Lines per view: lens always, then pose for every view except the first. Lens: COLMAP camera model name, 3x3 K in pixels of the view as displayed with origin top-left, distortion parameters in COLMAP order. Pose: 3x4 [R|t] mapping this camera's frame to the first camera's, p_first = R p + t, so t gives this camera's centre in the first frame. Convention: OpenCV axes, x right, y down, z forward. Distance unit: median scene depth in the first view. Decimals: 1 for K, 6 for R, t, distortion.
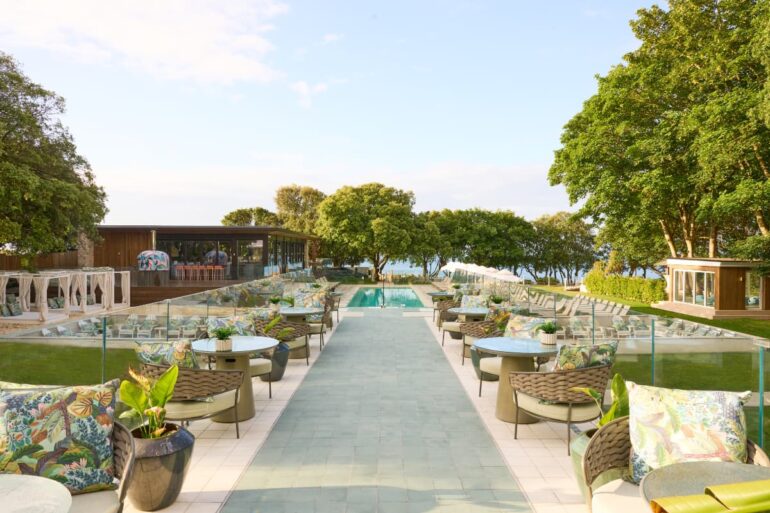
lens RADIAL K [[544.7, 0, 383.0], [0, 544.7, 258.8], [0, 0, 1]] dist [0.013870, 0.002529]
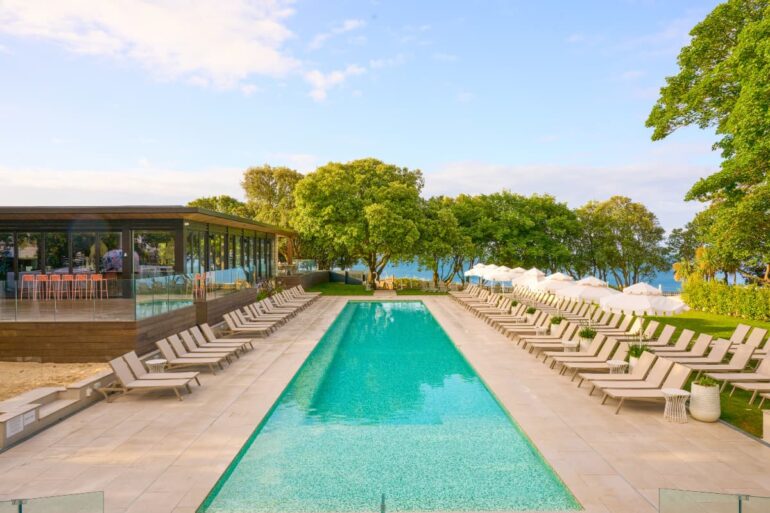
lens RADIAL K [[544.7, 0, 388.8], [0, 544.7, 255.0], [0, 0, 1]] dist [0.013870, 0.002529]
pose [[0.999894, -0.005010, 0.013700, -0.000177], [0.005123, 0.999954, -0.008170, -0.000496], [-0.013658, 0.008239, 0.999873, 0.253146]]
